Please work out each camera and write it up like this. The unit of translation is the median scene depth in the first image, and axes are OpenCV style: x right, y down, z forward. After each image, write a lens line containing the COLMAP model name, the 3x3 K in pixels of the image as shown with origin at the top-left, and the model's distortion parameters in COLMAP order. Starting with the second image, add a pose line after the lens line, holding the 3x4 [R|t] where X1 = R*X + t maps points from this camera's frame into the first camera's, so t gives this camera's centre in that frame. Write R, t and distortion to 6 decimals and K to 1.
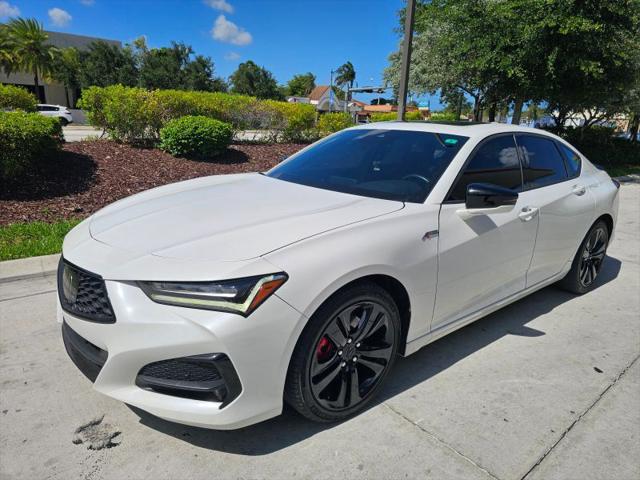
lens RADIAL K [[435.2, 0, 321.3], [0, 435.2, 239.9], [0, 0, 1]] dist [0.030460, -0.021212]
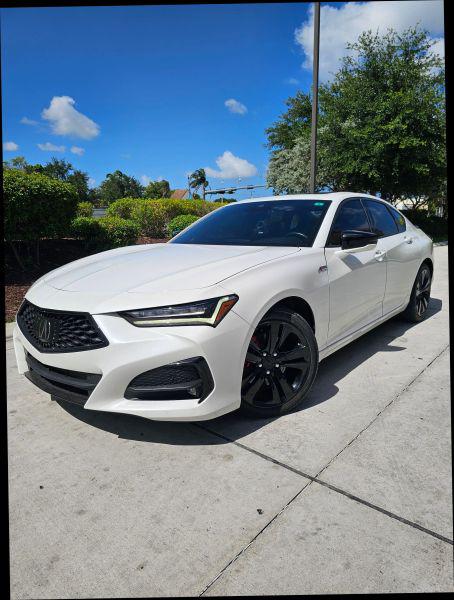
lens RADIAL K [[401.3, 0, 226.4], [0, 401.3, 289.4], [0, 0, 1]] dist [0.038453, -0.033875]
pose [[0.984346, -0.088375, 0.152489, -0.201409], [0.102251, 0.991062, -0.085678, 0.110375], [-0.143554, 0.099929, 0.984584, -0.136052]]
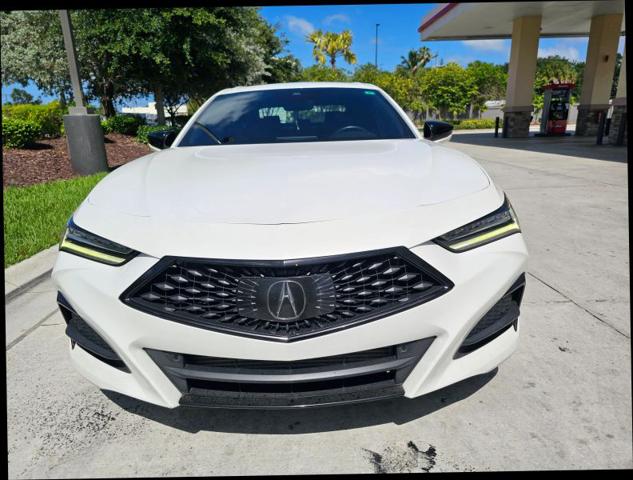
lens RADIAL K [[423.3, 0, 317.5], [0, 423.3, 243.9], [0, 0, 1]] dist [0.038453, -0.033875]
pose [[0.617842, -0.272312, 0.737643, -0.795107], [0.256658, 0.956576, 0.138160, -0.041087], [-0.743235, 0.103960, 0.660904, 0.444676]]
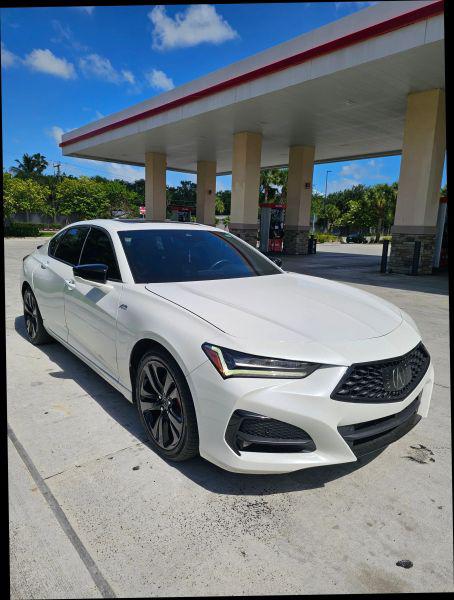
lens RADIAL K [[401.3, 0, 229.5], [0, 401.3, 293.8], [0, 0, 1]] dist [0.038453, -0.033875]
pose [[-0.007262, -0.204902, 0.978755, -1.286152], [0.231769, 0.951784, 0.200975, -0.352214], [-0.972744, 0.228305, 0.040579, 1.089915]]
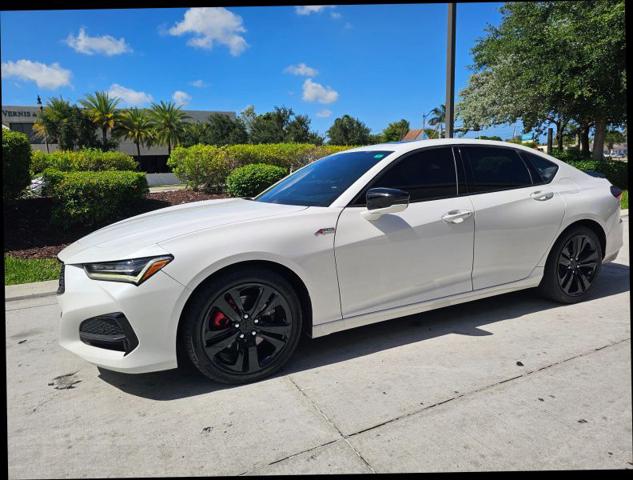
lens RADIAL K [[423.3, 0, 310.9], [0, 423.3, 241.6], [0, 0, 1]] dist [0.038453, -0.033875]
pose [[0.965708, -0.035835, -0.257147, 0.449522], [0.010997, 0.995186, -0.097386, 0.112834], [0.259399, 0.091219, 0.961453, -0.097005]]
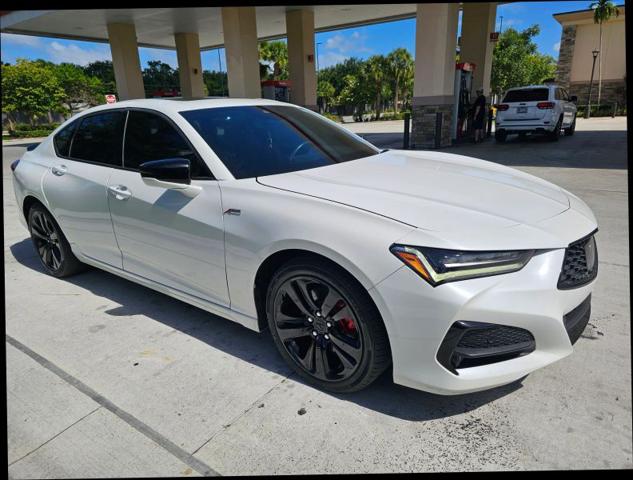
lens RADIAL K [[423.3, 0, 323.0], [0, 423.3, 245.3], [0, 0, 1]] dist [0.038453, -0.033875]
pose [[-0.251870, -0.322873, 0.912313, -1.075638], [0.278365, 0.878695, 0.387825, -0.387526], [-0.926863, 0.351637, -0.131440, 1.385060]]
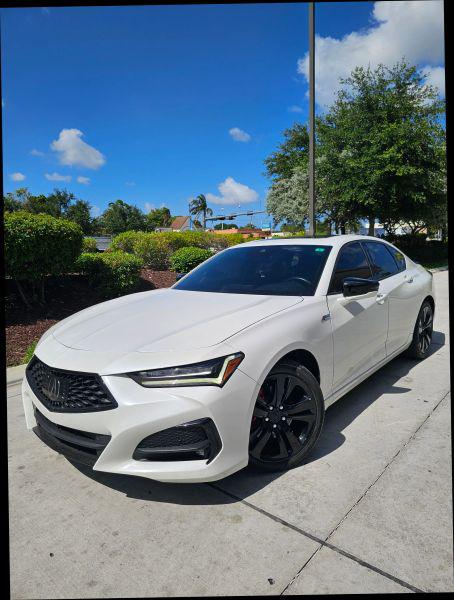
lens RADIAL K [[401.3, 0, 225.9], [0, 401.3, 291.2], [0, 0, 1]] dist [0.038453, -0.033875]
pose [[0.983608, -0.096516, 0.152317, -0.205833], [0.118082, 0.983149, -0.139554, 0.038965], [-0.136281, 0.155253, 0.978429, -0.165556]]
